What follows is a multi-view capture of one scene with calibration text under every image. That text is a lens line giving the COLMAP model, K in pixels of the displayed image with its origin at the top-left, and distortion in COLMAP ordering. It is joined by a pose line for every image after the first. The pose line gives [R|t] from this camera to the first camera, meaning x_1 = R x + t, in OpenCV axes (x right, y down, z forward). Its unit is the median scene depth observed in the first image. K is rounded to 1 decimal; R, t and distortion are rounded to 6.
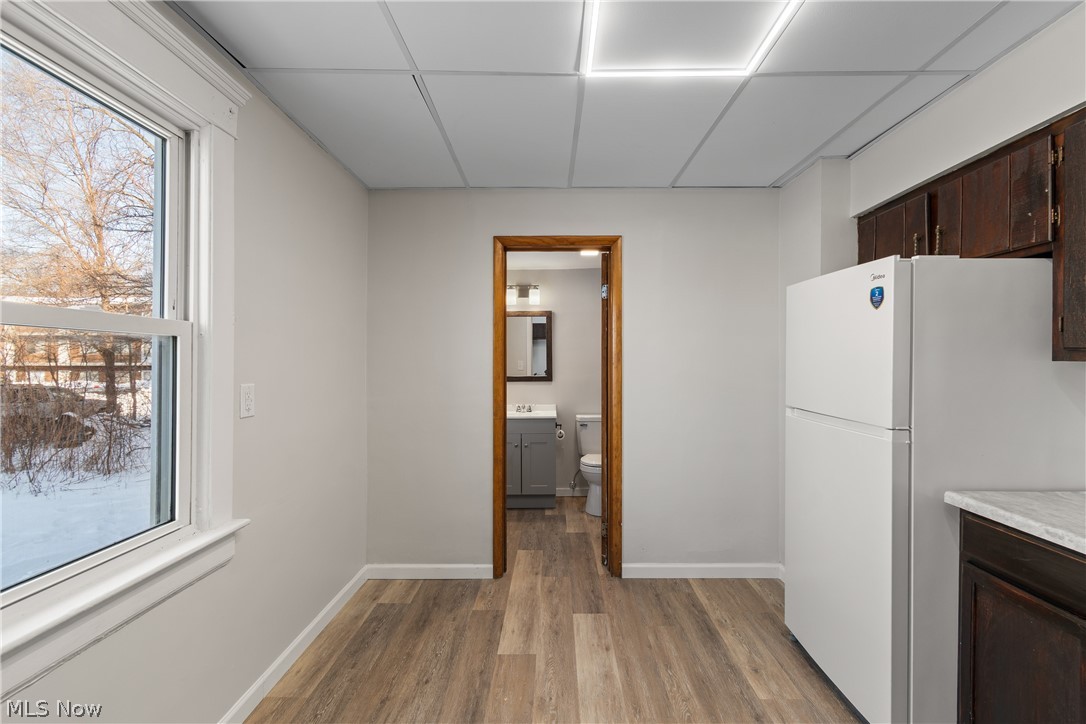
lens RADIAL K [[474.8, 0, 543.0], [0, 474.8, 362.0], [0, 0, 1]] dist [0.002206, -0.000040]
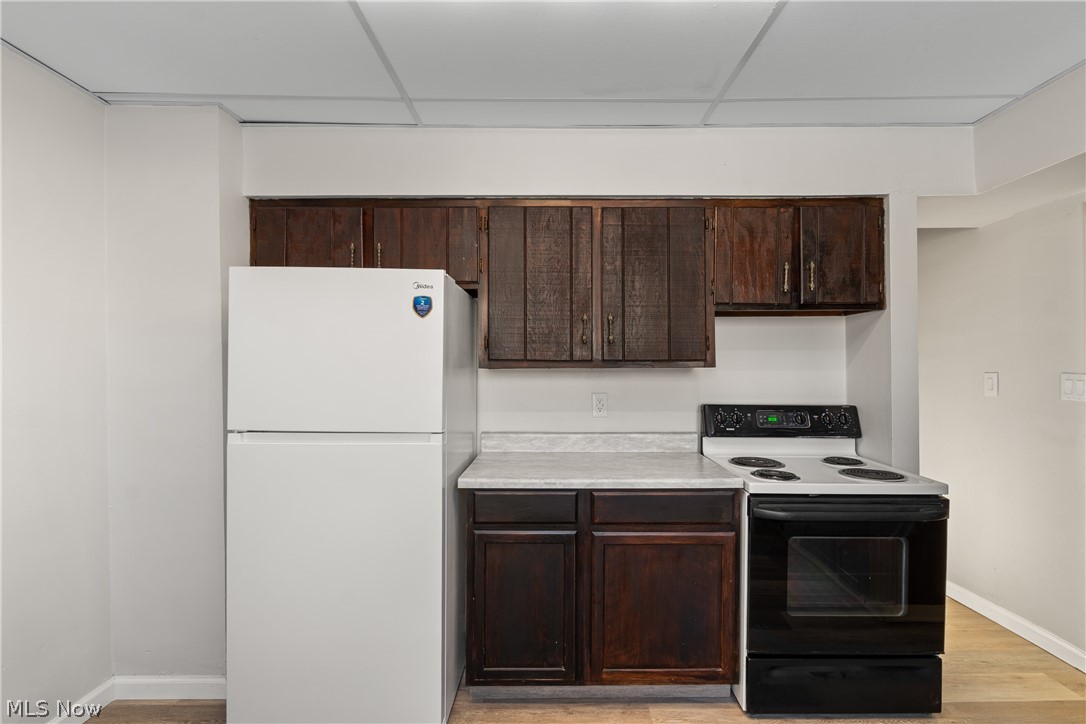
lens RADIAL K [[474.8, 0, 543.0], [0, 474.8, 362.0], [0, 0, 1]] dist [0.002206, -0.000040]
pose [[-0.021778, -0.000922, 0.999762, -0.271246], [0.002072, 0.999997, 0.000967, -0.015154], [-0.999761, 0.002092, -0.021776, 0.660916]]
